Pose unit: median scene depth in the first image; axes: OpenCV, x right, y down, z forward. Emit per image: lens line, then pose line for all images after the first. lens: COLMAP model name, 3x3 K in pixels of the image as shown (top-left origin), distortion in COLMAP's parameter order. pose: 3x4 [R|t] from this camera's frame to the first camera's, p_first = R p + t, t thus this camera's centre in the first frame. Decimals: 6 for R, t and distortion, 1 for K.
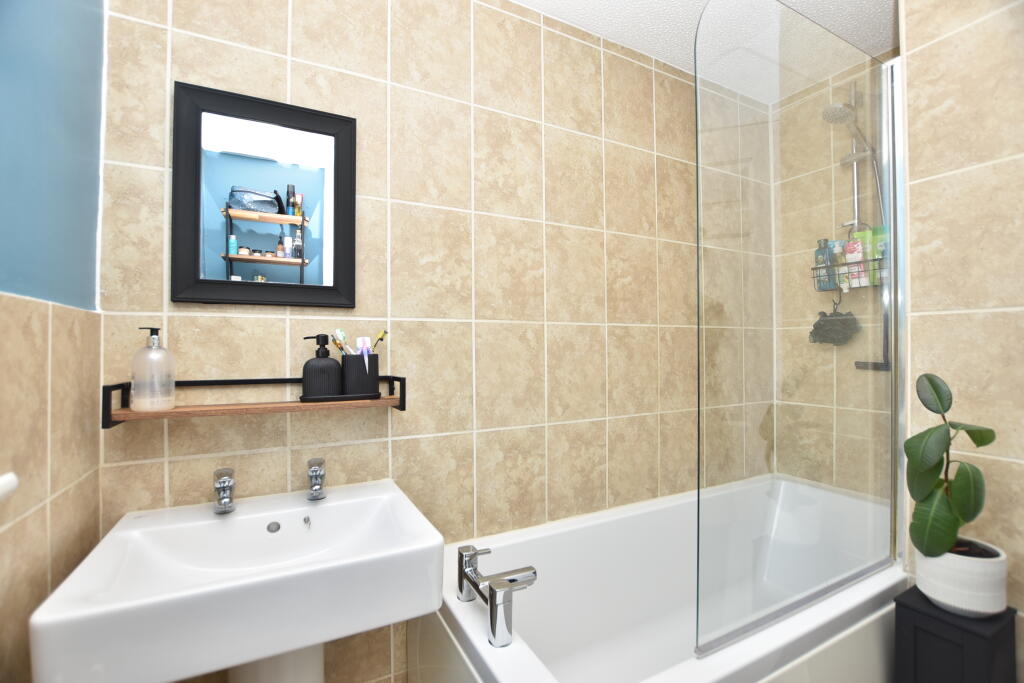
lens RADIAL K [[448.7, 0, 516.0], [0, 448.7, 345.3], [0, 0, 1]] dist [-0.031827, 0.004705]
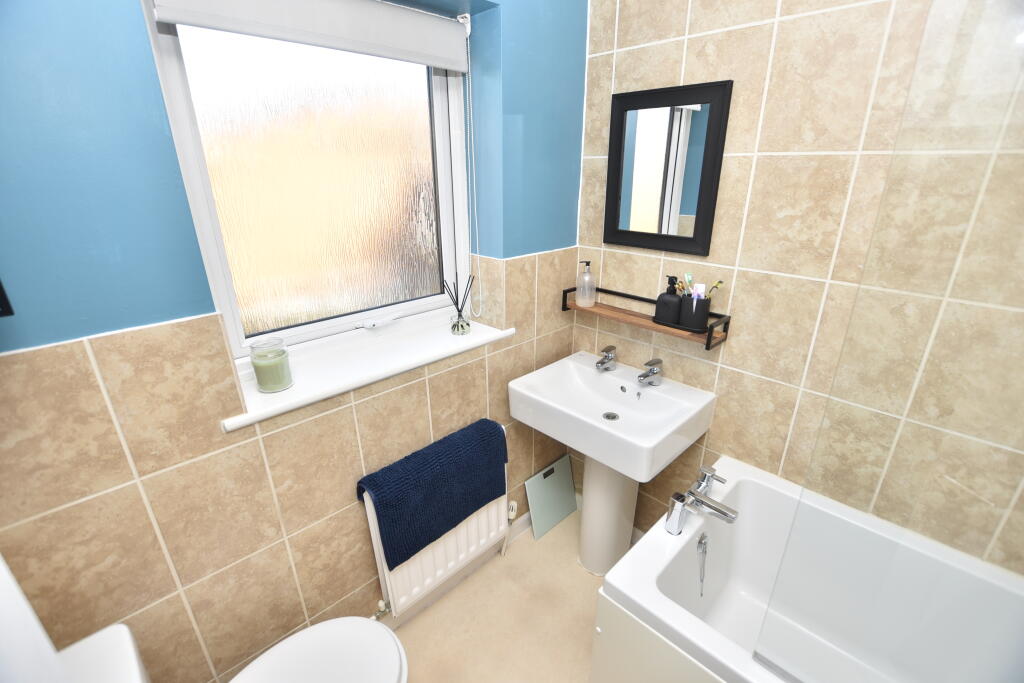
lens RADIAL K [[448.7, 0, 516.0], [0, 448.7, 345.3], [0, 0, 1]] dist [-0.031827, 0.004705]
pose [[0.296854, 0.352610, -0.887437, 0.605643], [0.006350, 0.928579, 0.371082, -0.291531], [0.954902, -0.115792, 0.273413, 0.131461]]
